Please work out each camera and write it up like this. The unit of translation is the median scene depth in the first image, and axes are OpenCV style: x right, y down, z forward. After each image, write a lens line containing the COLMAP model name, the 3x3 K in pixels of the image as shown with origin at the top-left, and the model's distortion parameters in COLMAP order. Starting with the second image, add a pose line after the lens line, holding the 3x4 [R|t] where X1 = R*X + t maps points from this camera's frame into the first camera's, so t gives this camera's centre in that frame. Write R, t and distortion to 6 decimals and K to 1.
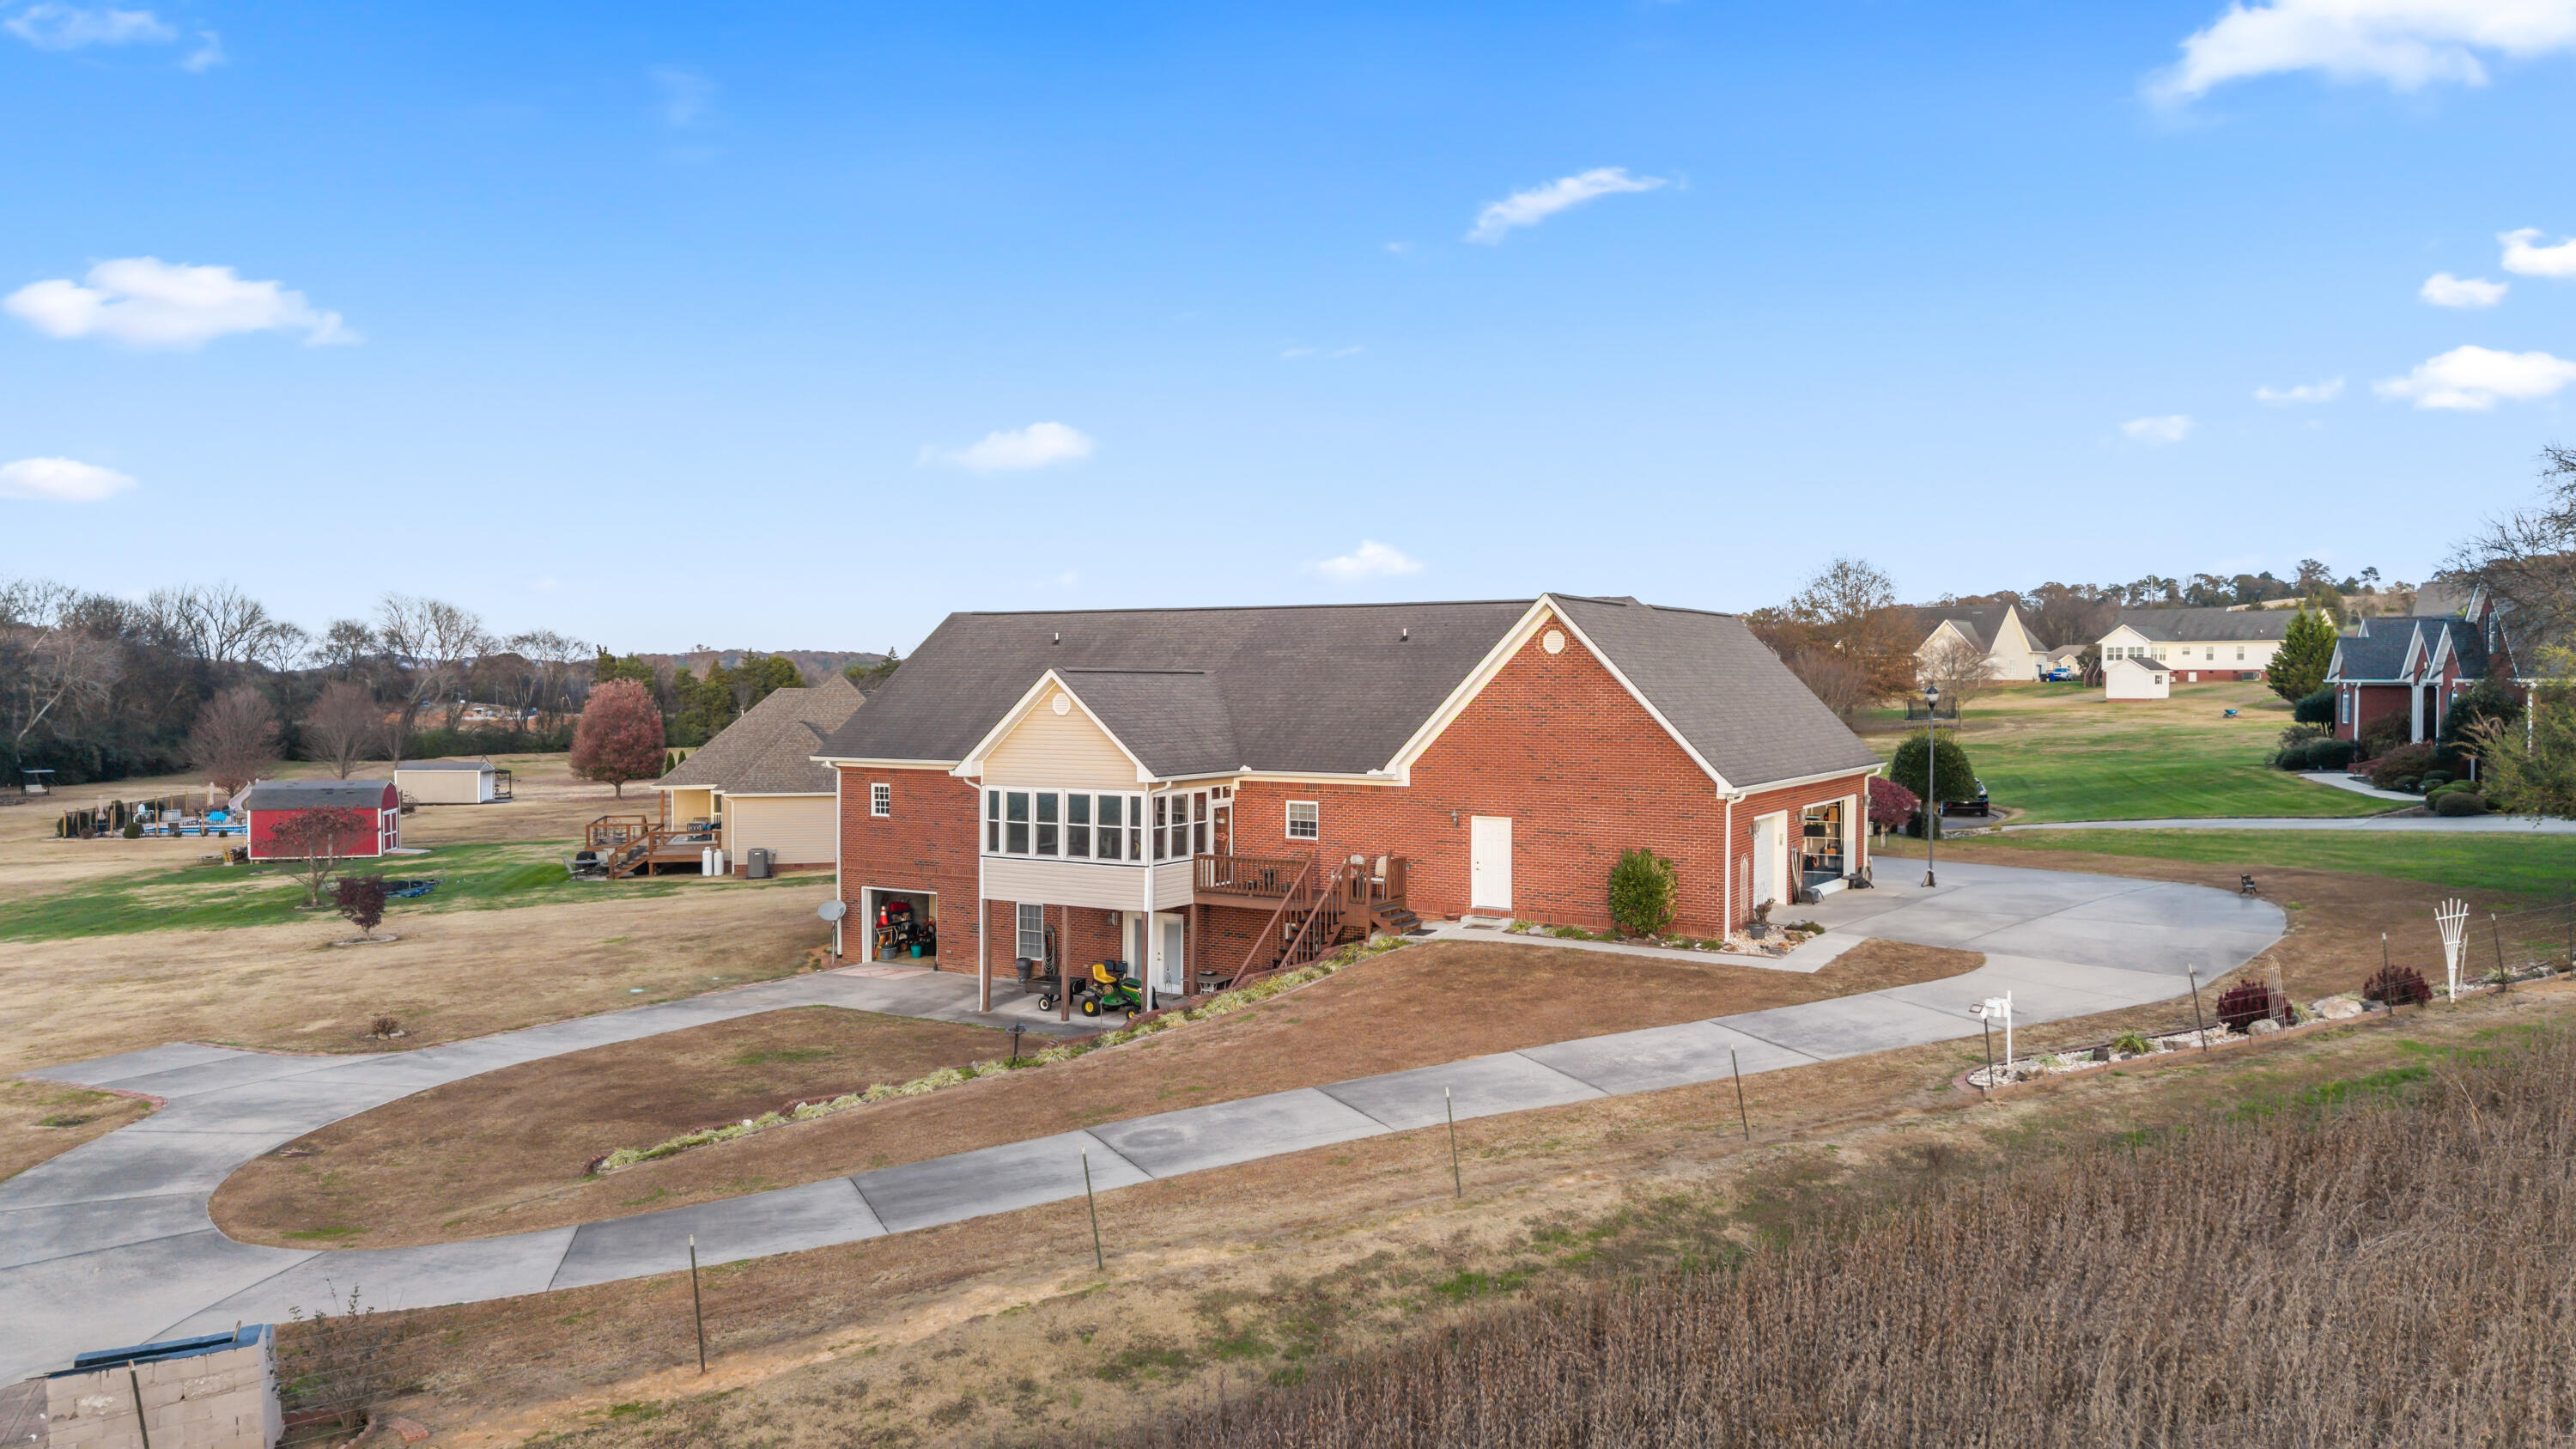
lens RADIAL K [[1735.3, 0, 1300.8], [0, 1735.3, 723.7], [0, 0, 1]] dist [0.041496, -0.048827]
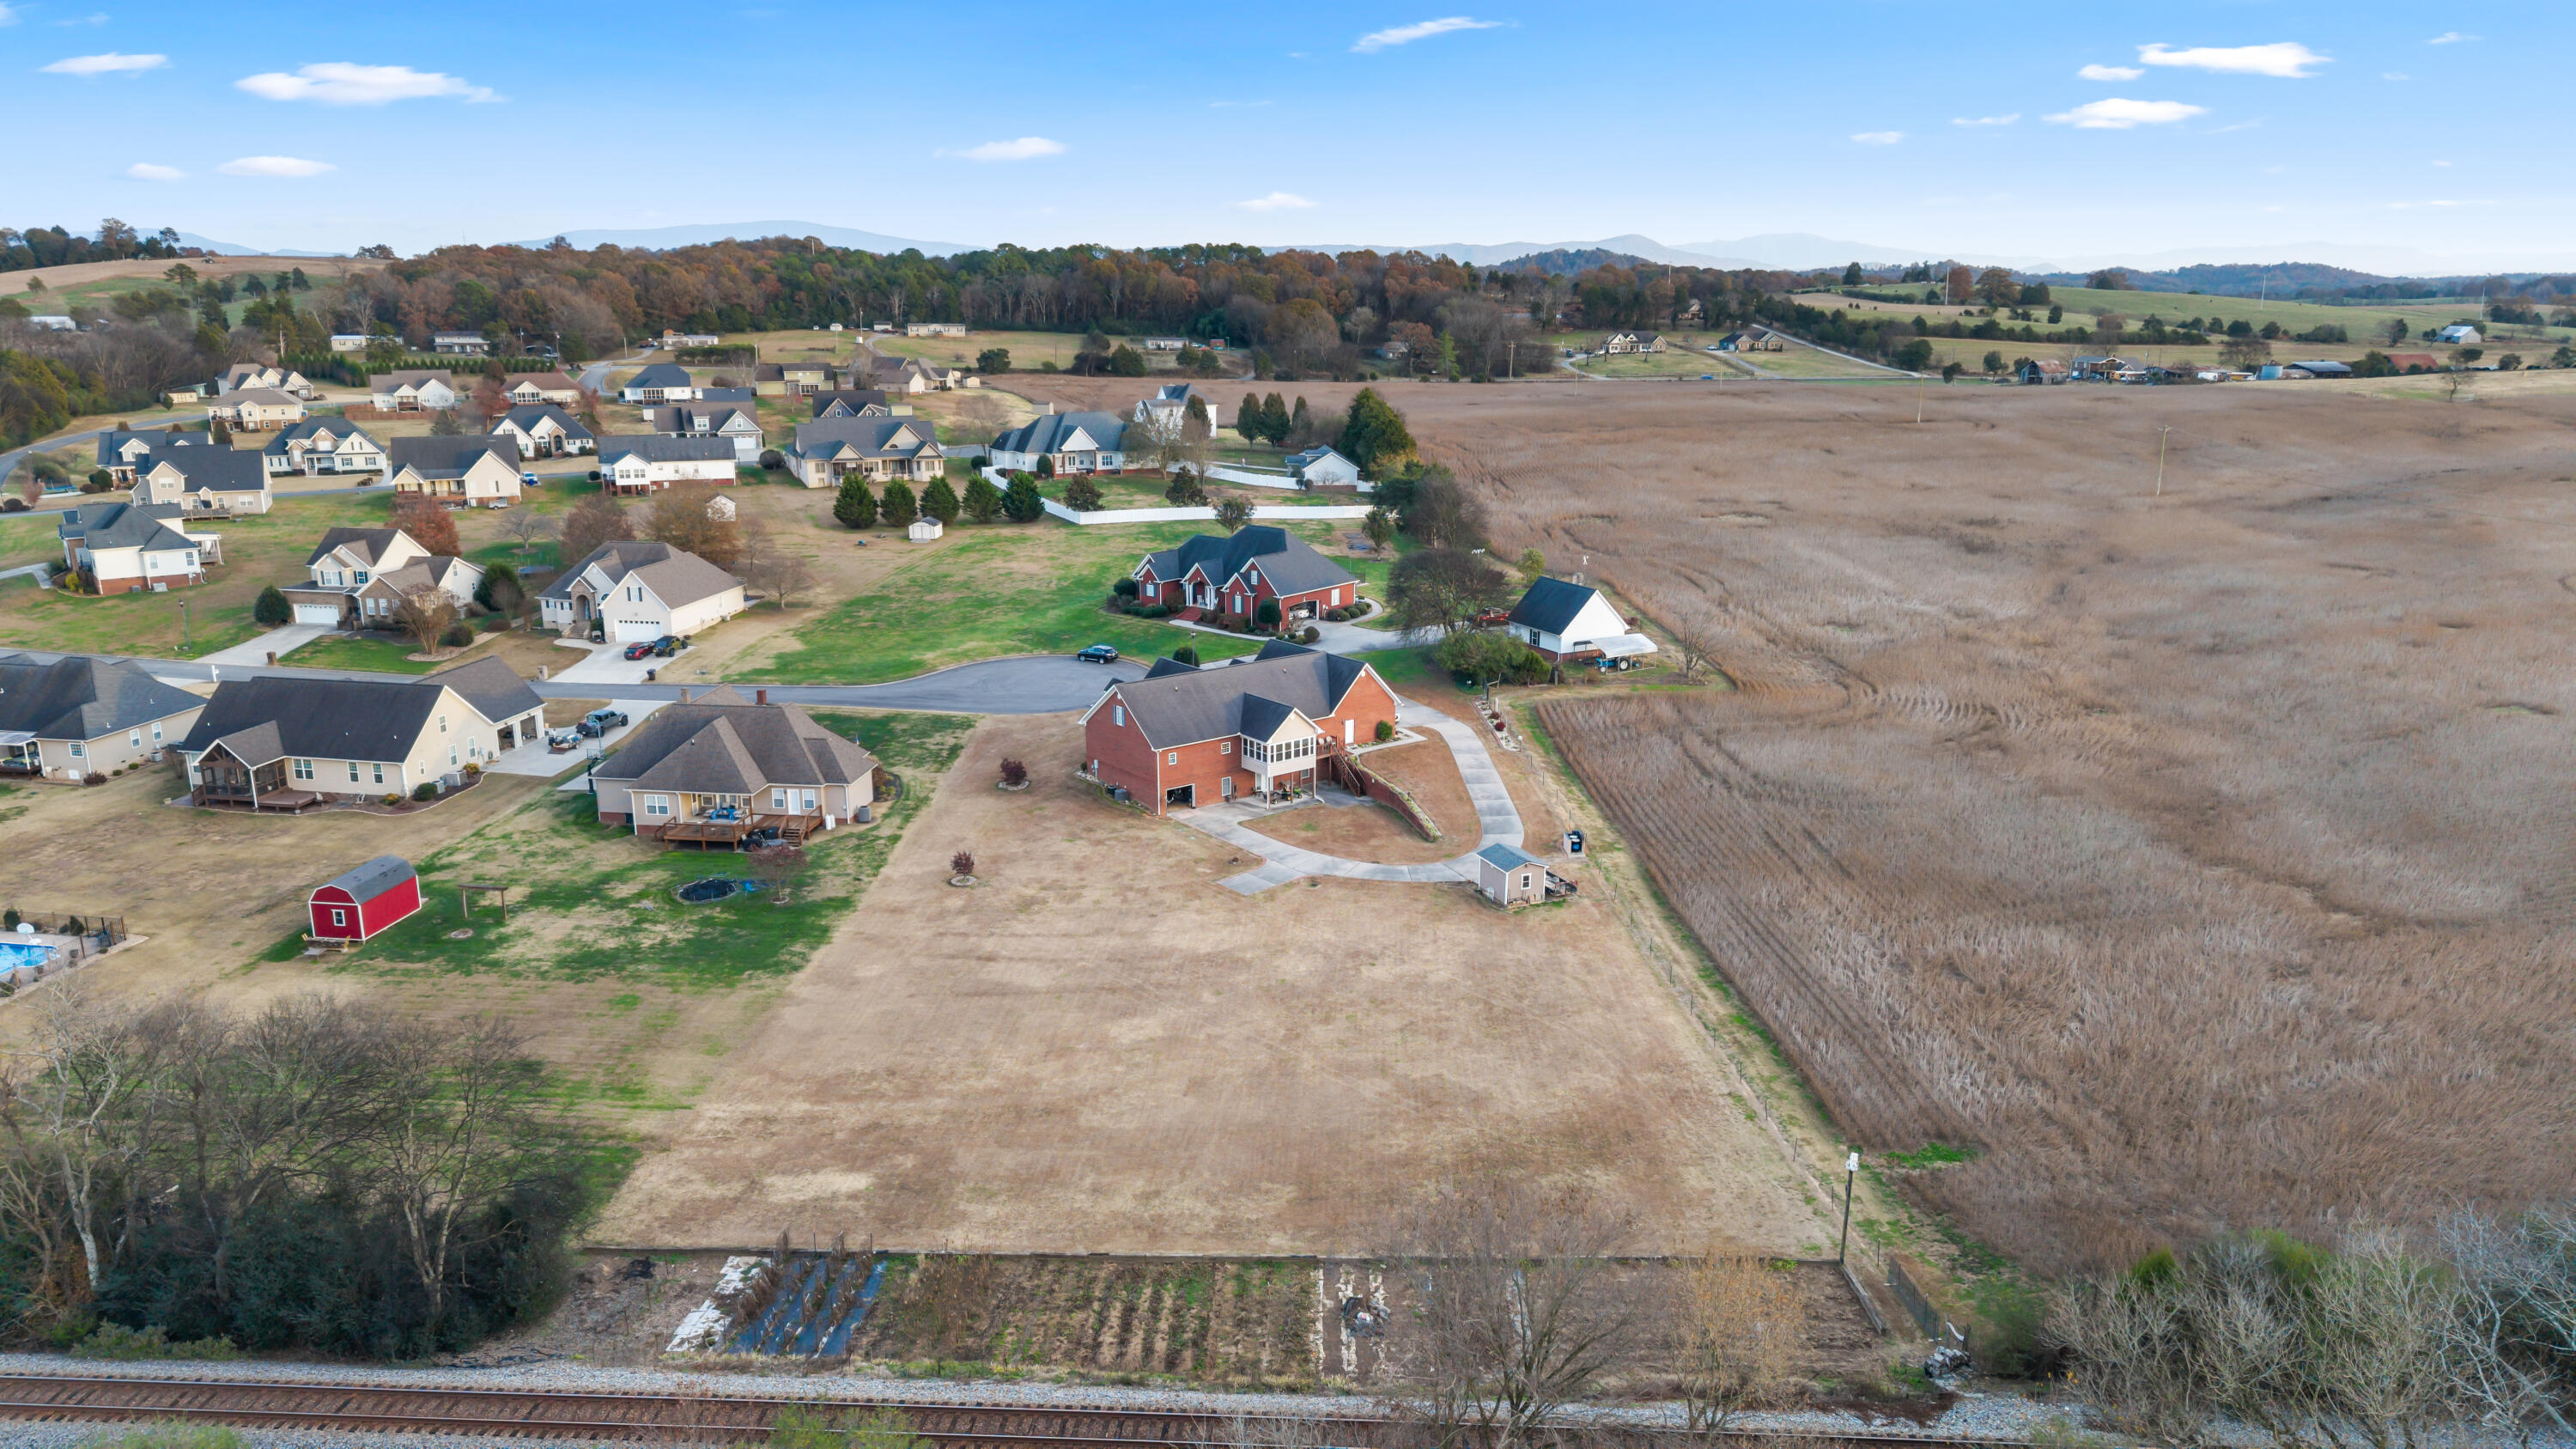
lens RADIAL K [[1709.2, 0, 1303.9], [0, 1709.2, 680.1], [0, 0, 1]] dist [0.039908, -0.044767]
pose [[0.354238, -0.209465, 0.911394, -3.202755], [0.018531, 0.975972, 0.217105, -0.817227], [-0.934972, -0.060018, 0.349608, -0.216255]]
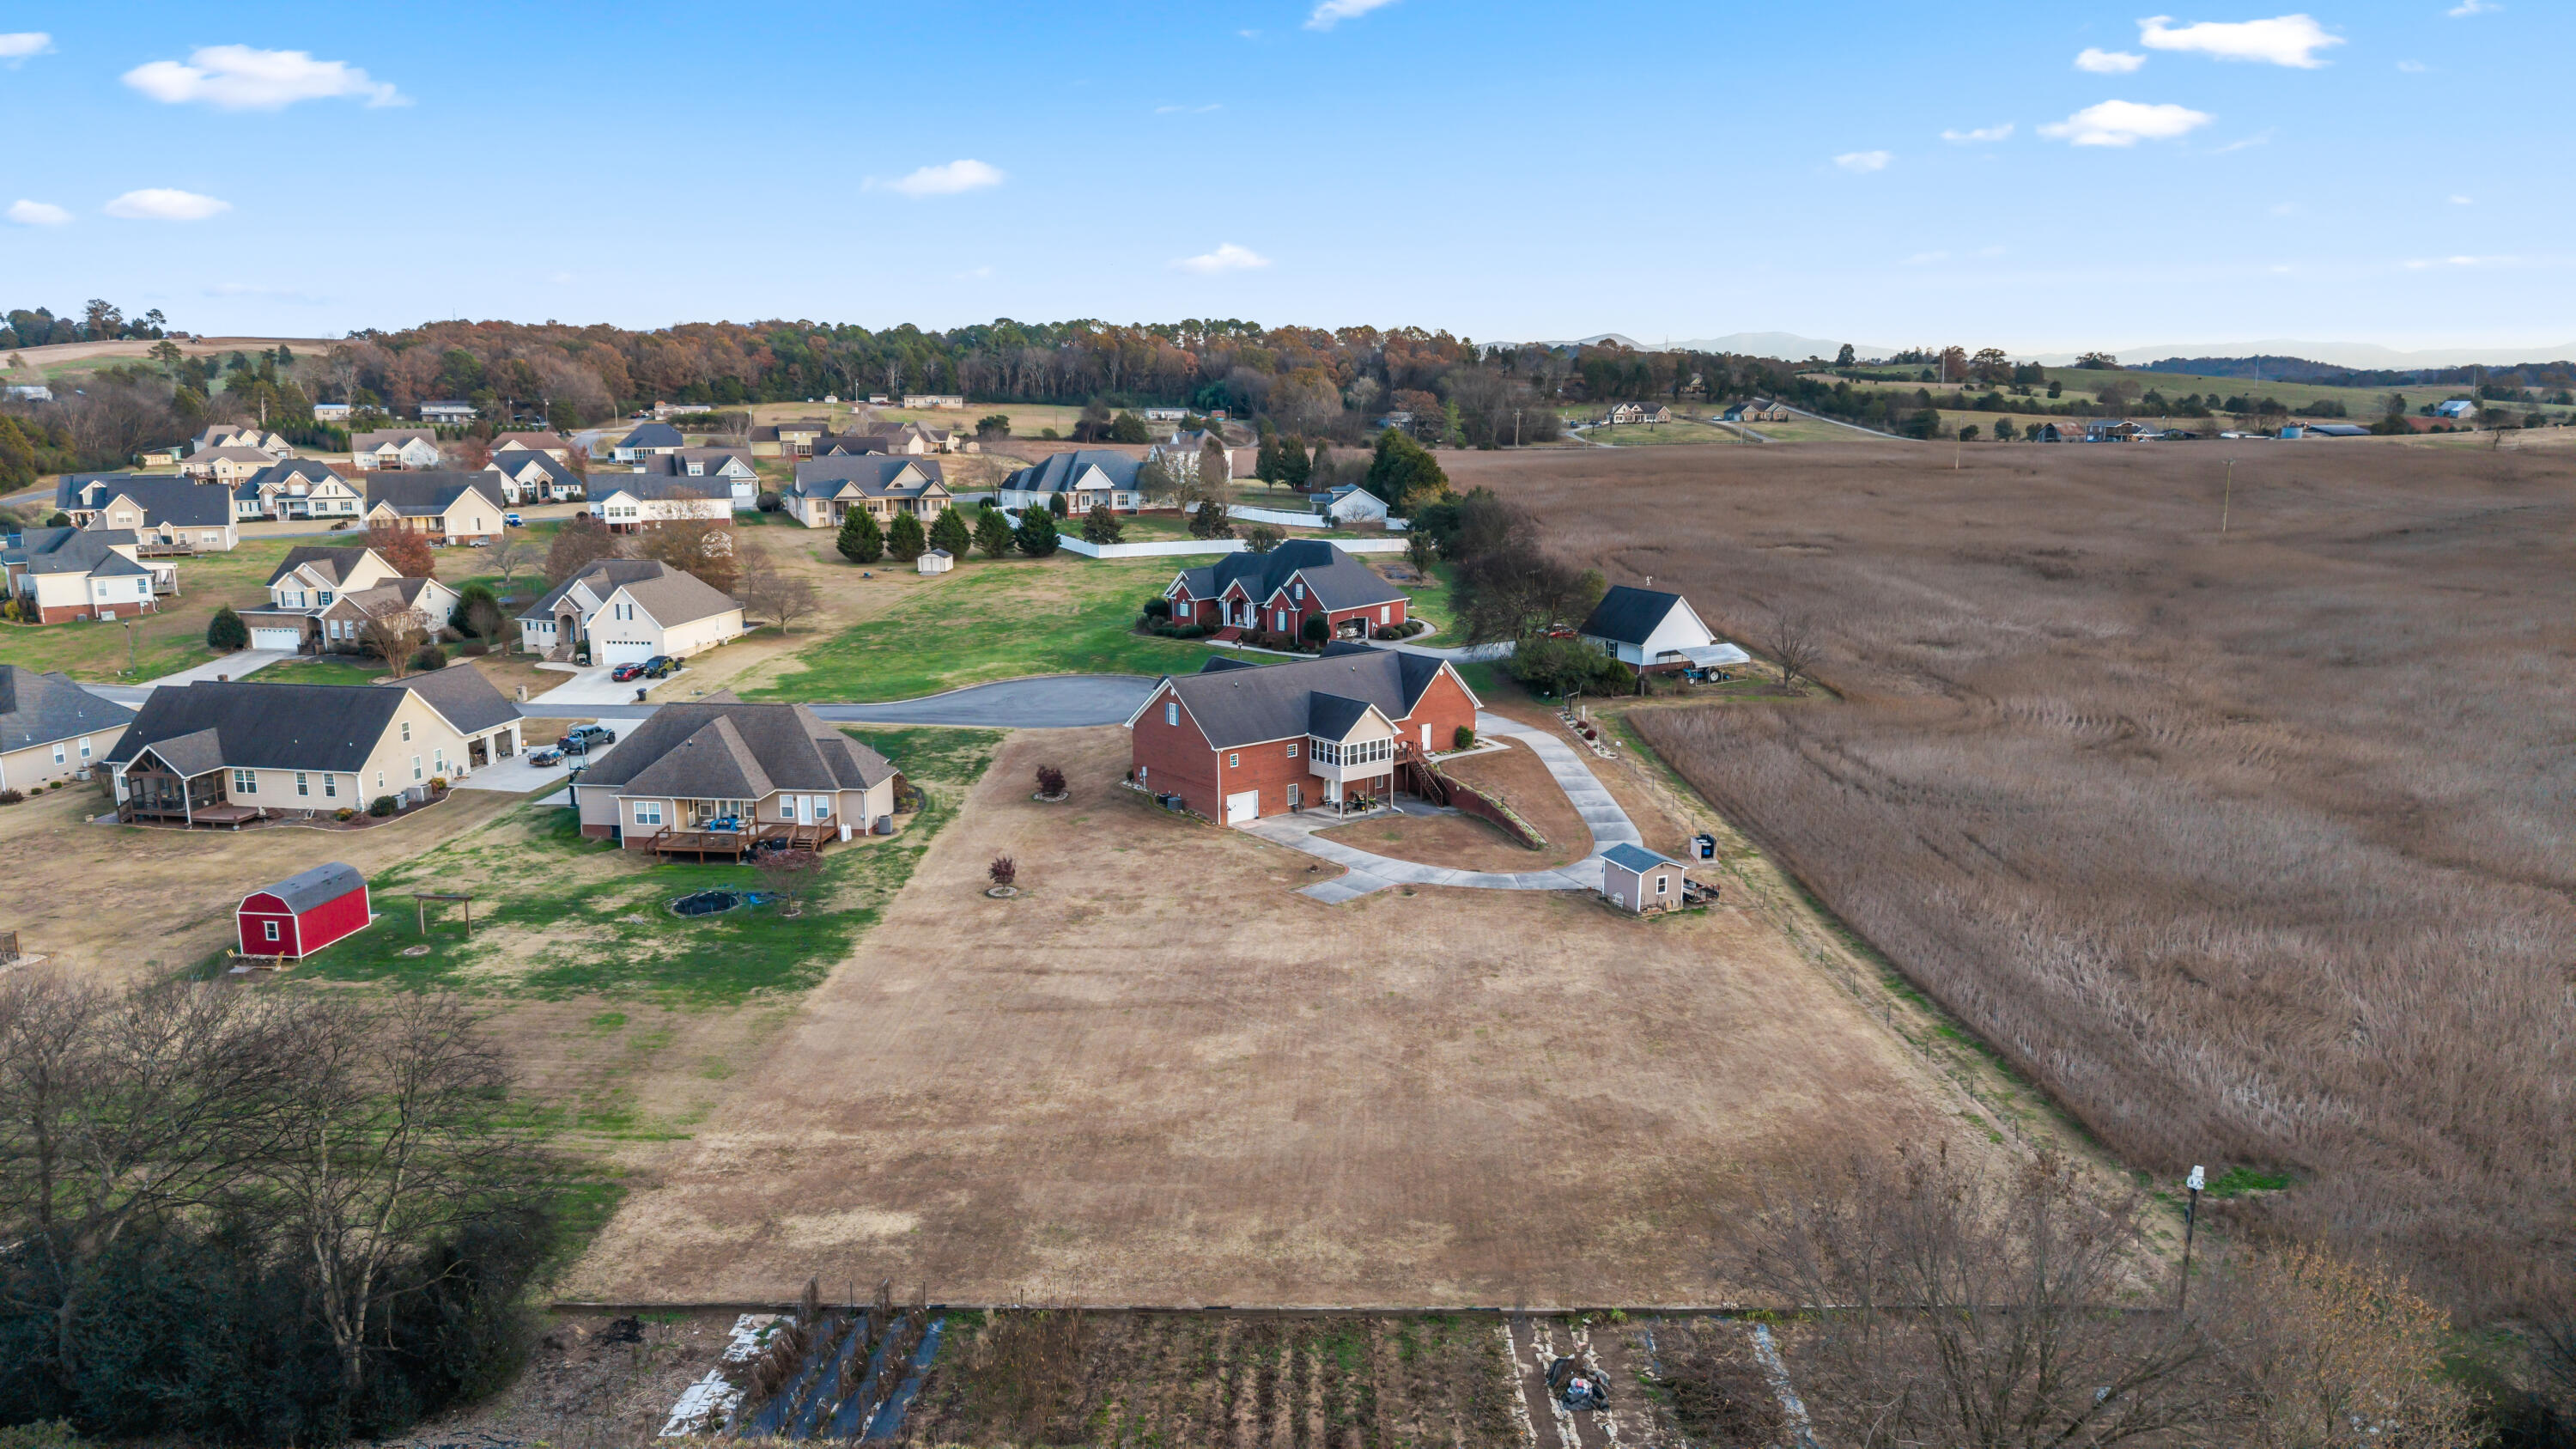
lens RADIAL K [[1709.2, 0, 1303.9], [0, 1709.2, 680.1], [0, 0, 1]] dist [0.039908, -0.044767]
pose [[0.346333, -0.161097, 0.924176, -2.938150], [0.021876, 0.986264, 0.163722, -0.563020], [-0.937856, -0.036485, 0.345100, 0.060197]]
